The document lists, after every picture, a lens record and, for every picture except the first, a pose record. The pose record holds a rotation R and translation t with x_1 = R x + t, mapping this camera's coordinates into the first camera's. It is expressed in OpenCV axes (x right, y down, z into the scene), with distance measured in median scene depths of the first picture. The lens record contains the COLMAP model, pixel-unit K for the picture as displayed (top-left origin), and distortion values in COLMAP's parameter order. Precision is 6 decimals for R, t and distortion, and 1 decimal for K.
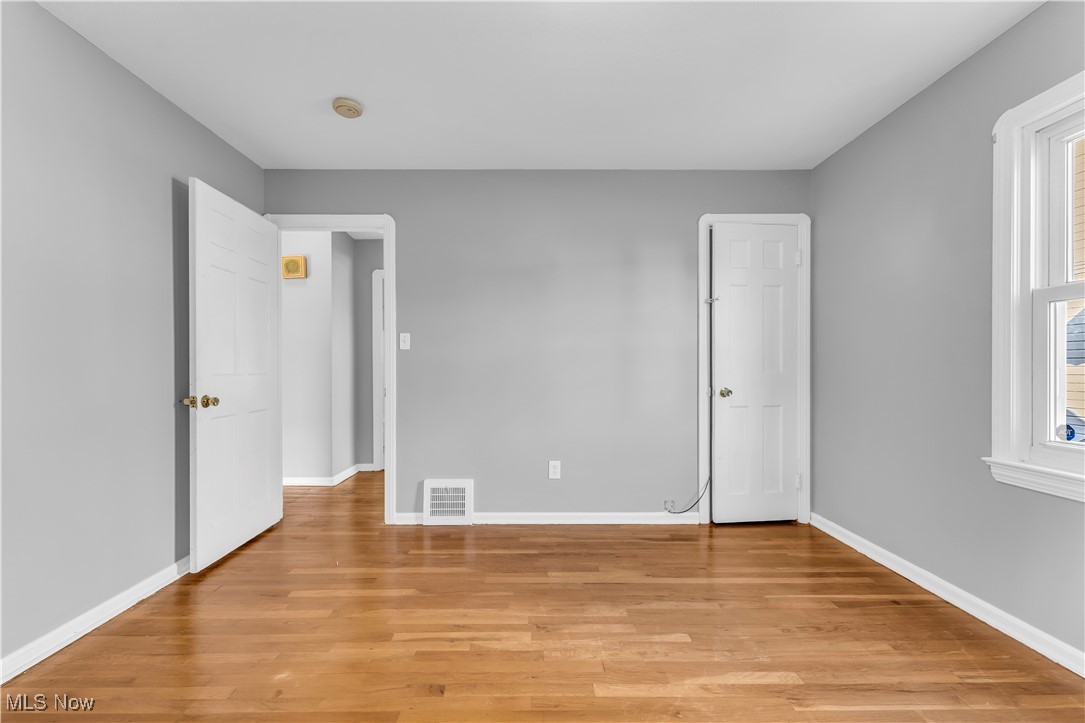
lens RADIAL K [[460.5, 0, 538.8], [0, 460.5, 367.6], [0, 0, 1]] dist [-0.000593, -0.000045]
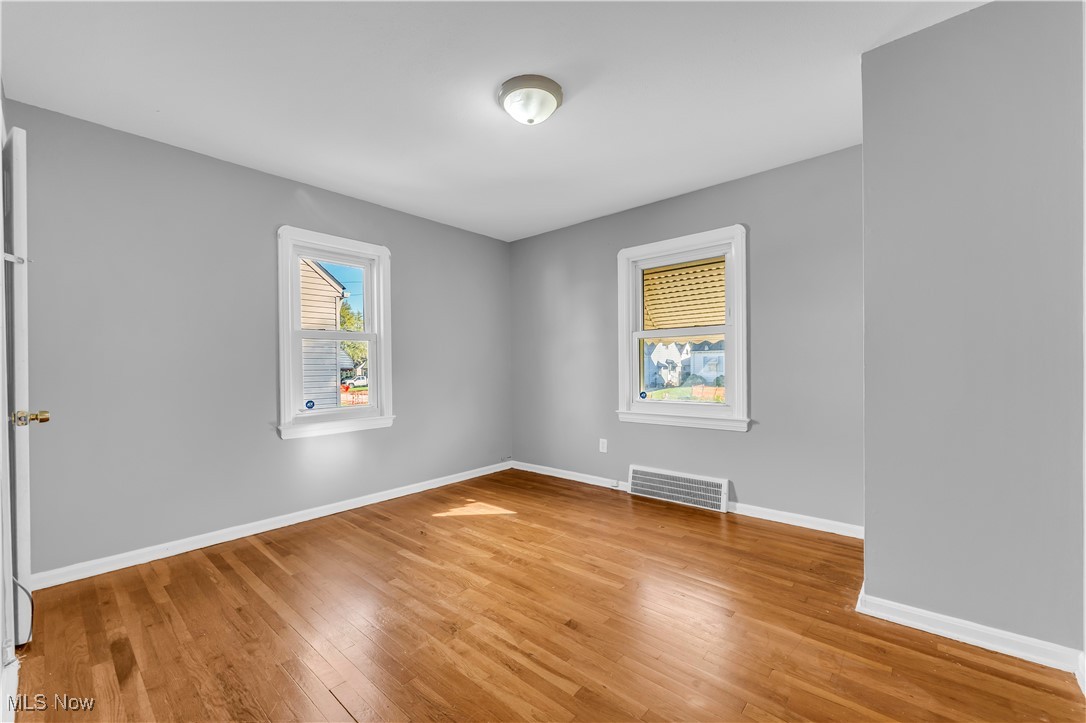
lens RADIAL K [[422.6, 0, 544.5], [0, 422.6, 369.4], [0, 0, 1]] dist [0.000128, 0.000009]
pose [[-0.758853, 0.004963, 0.651243, -0.787578], [0.011422, 0.999919, 0.005688, -0.010213], [-0.651162, 0.011755, -0.758848, 1.636480]]
